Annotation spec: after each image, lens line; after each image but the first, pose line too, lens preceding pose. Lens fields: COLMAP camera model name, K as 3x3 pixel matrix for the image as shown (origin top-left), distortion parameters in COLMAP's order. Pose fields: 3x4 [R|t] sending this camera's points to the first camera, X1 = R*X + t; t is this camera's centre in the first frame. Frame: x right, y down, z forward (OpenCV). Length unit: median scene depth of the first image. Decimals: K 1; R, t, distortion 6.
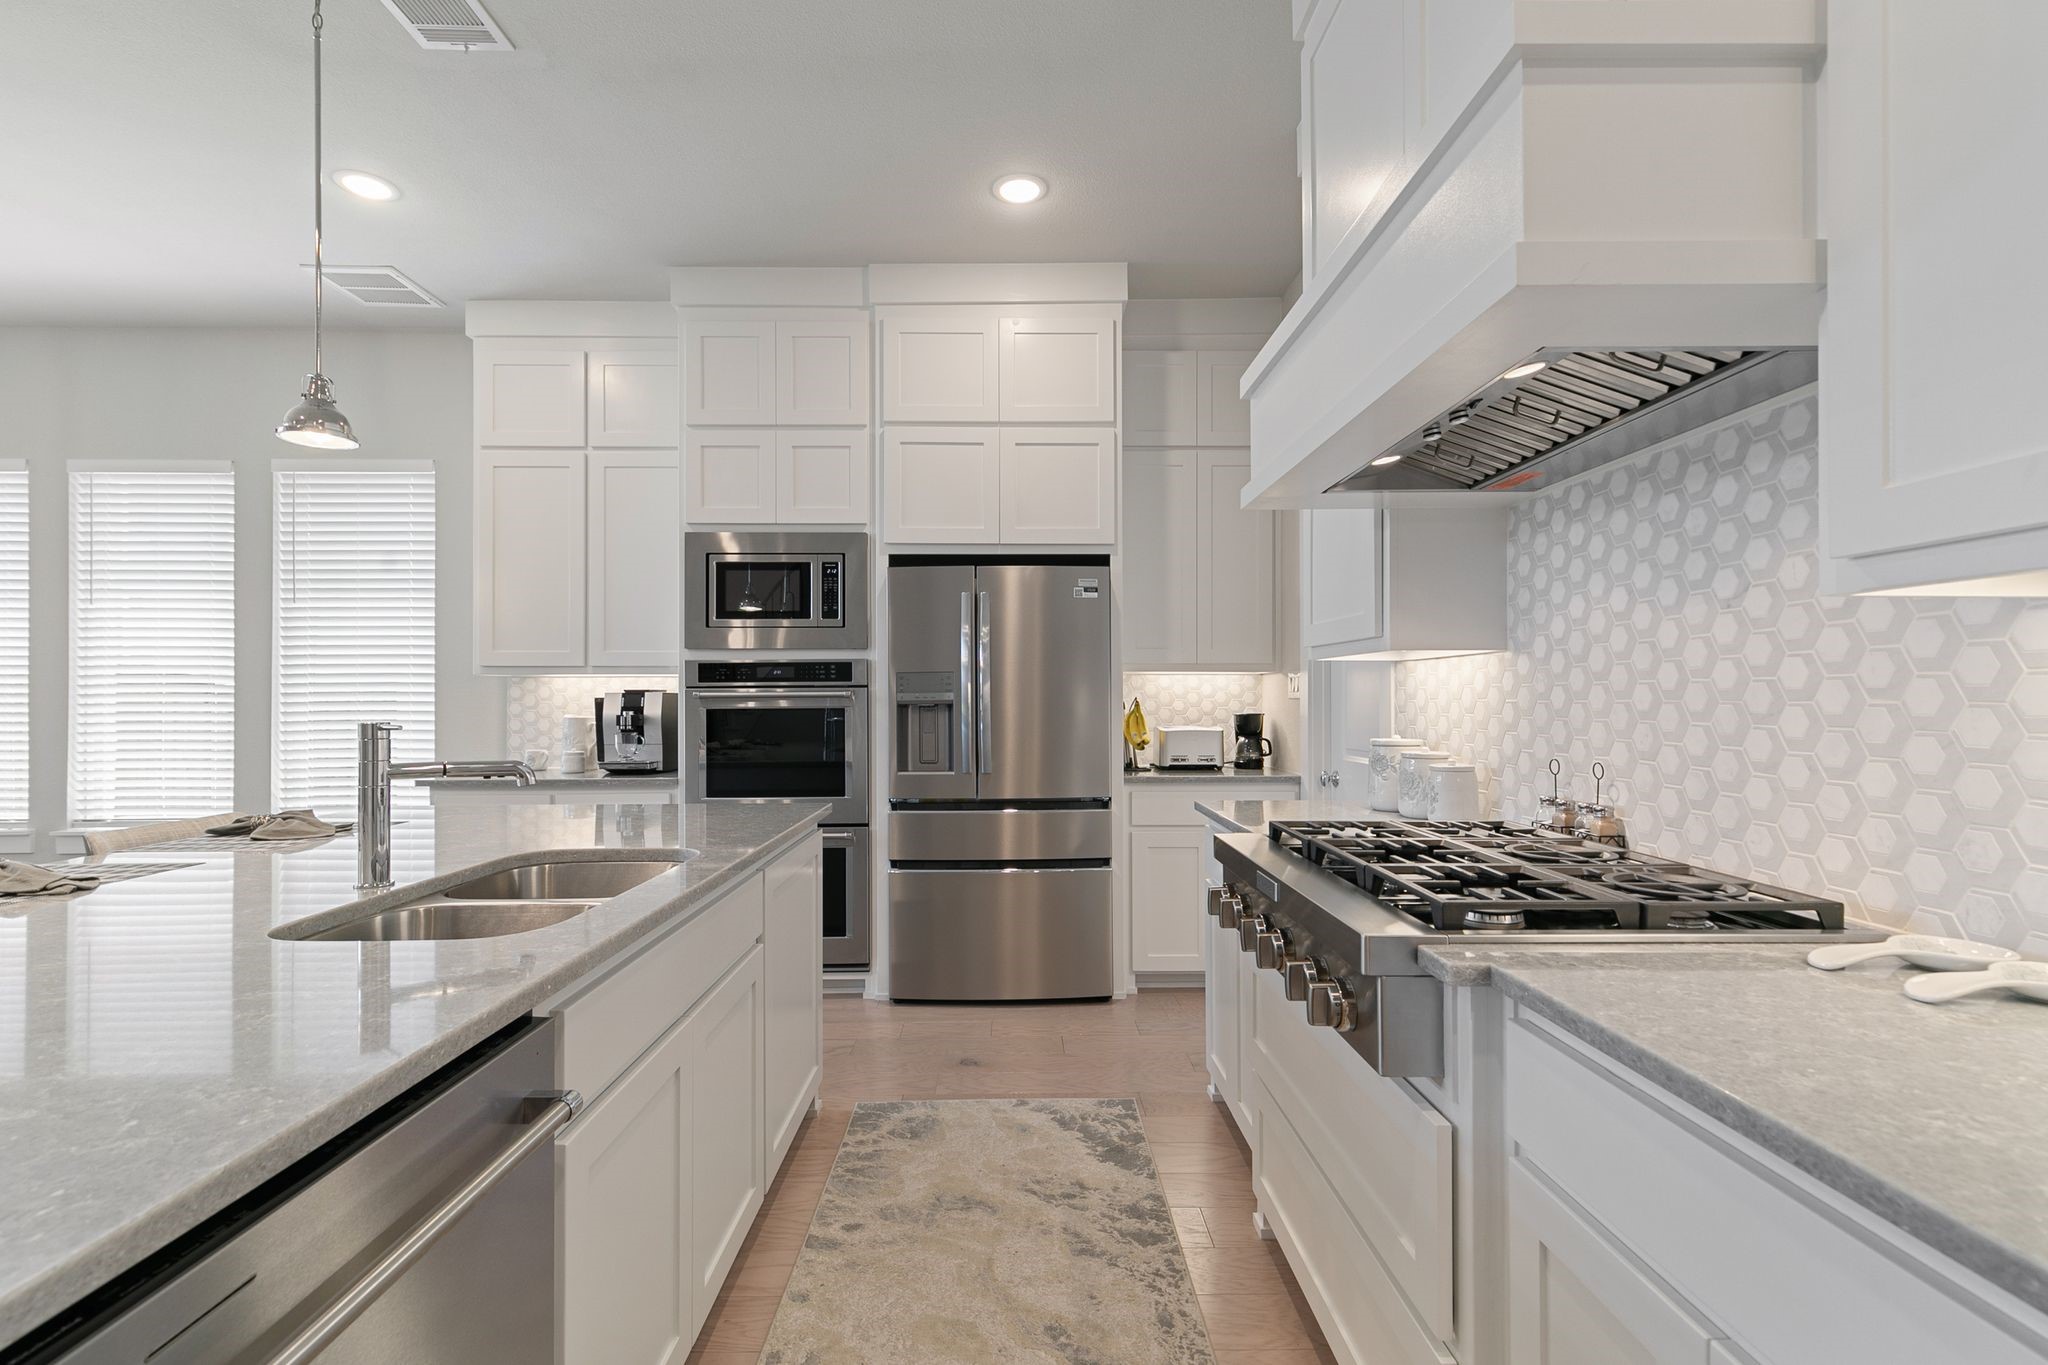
lens RADIAL K [[923.7, 0, 1011.3], [0, 923.7, 689.0], [0, 0, 1]] dist [0.010019, -0.005178]
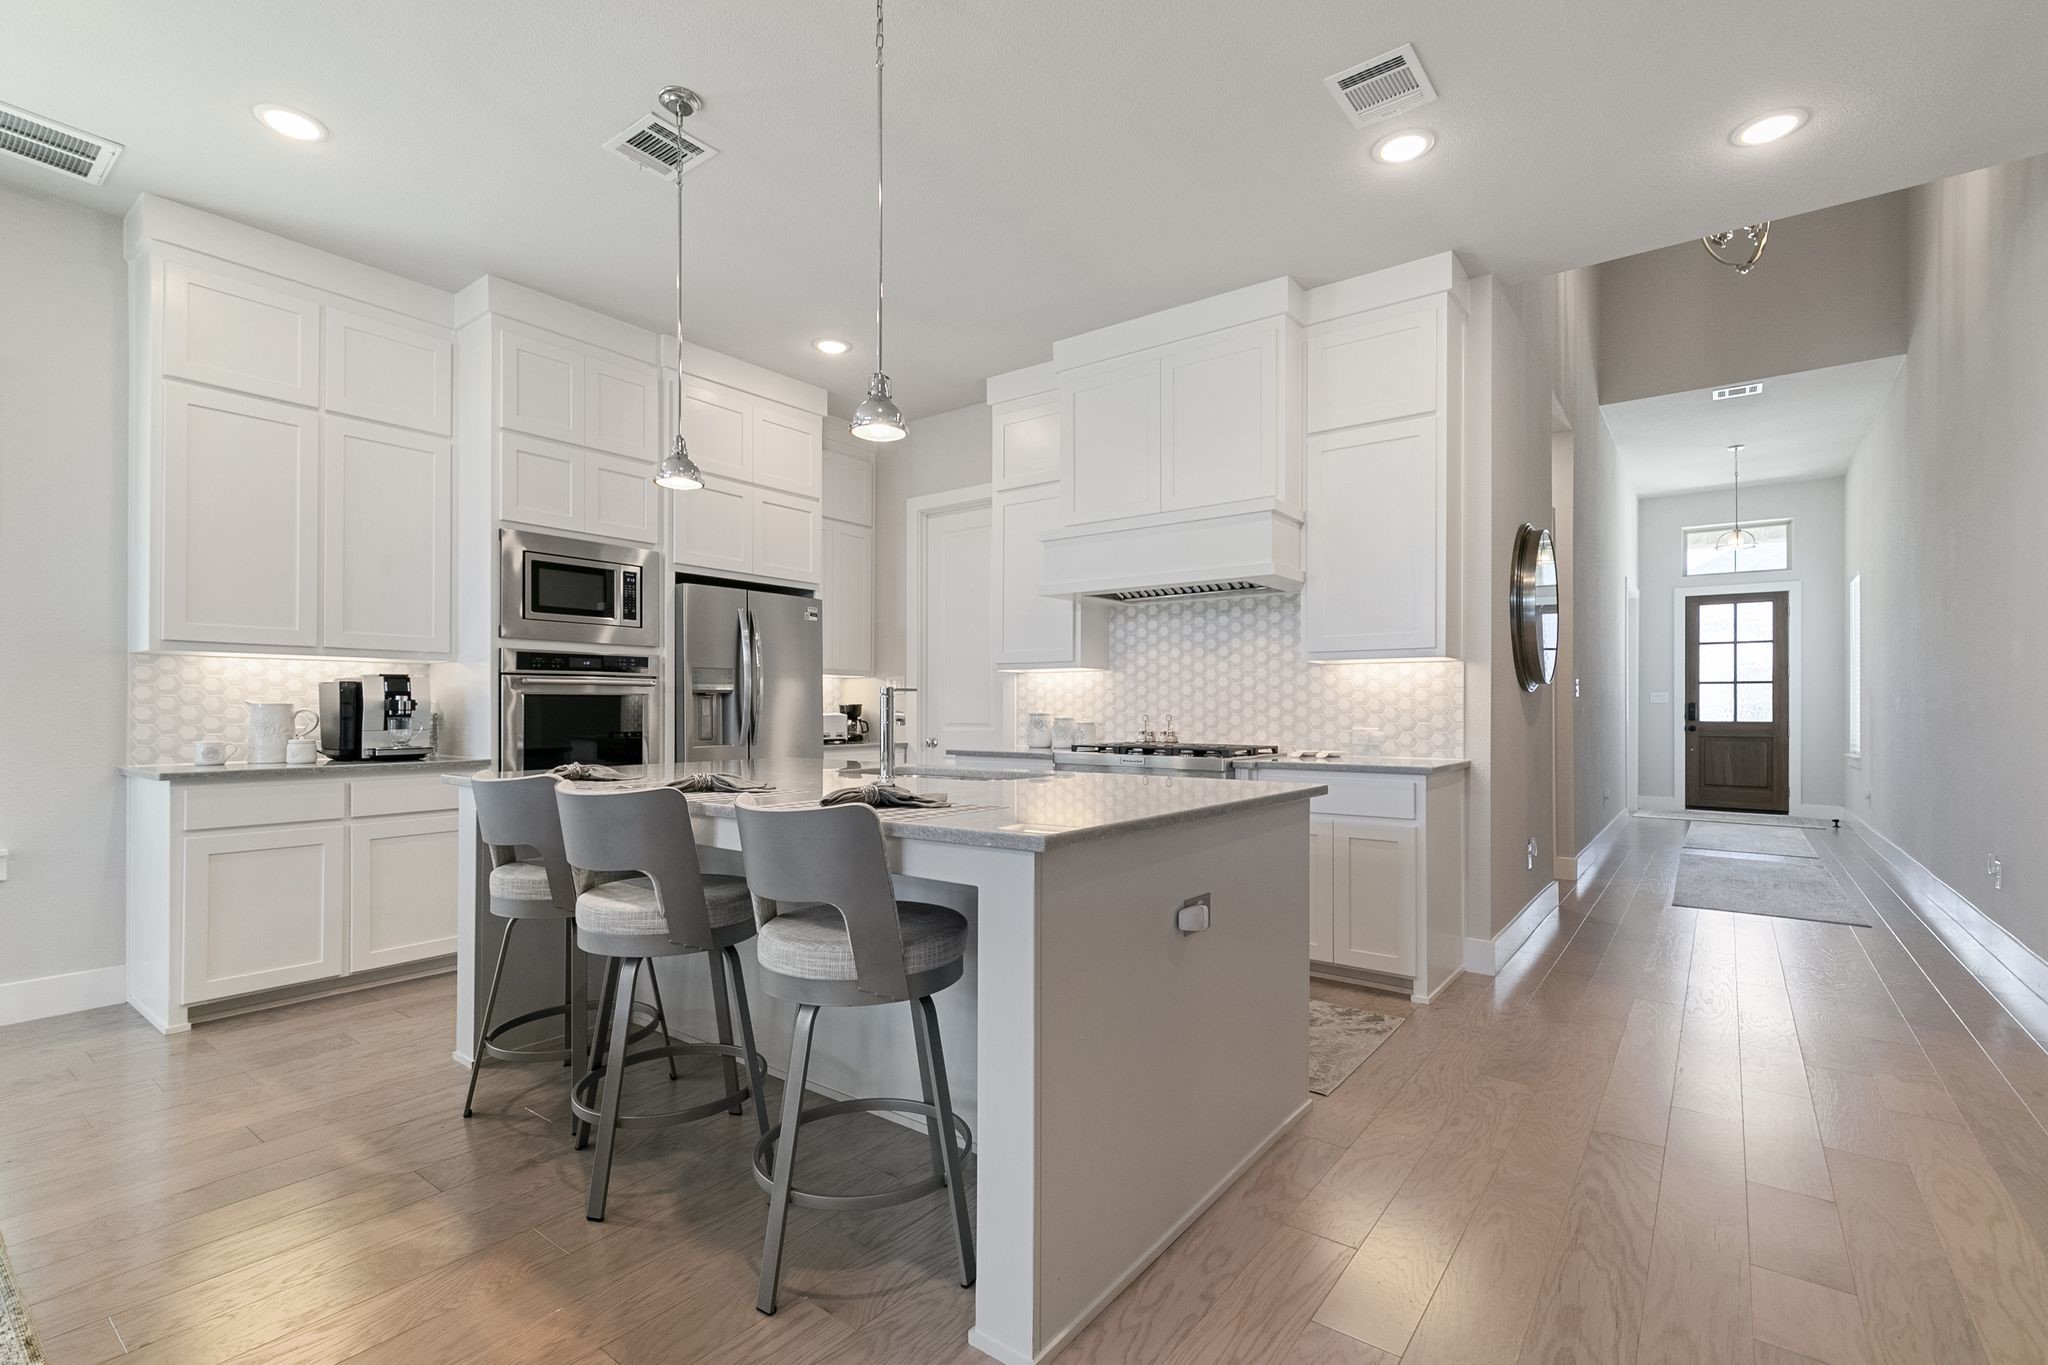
lens RADIAL K [[923.7, 0, 1031.2], [0, 923.7, 694.2], [0, 0, 1]] dist [0.010019, -0.005178]
pose [[0.610533, 0.019462, 0.791752, -0.821587], [-0.010328, 0.999809, -0.016612, 0.034000], [-0.791924, 0.001965, 0.610617, -0.135922]]
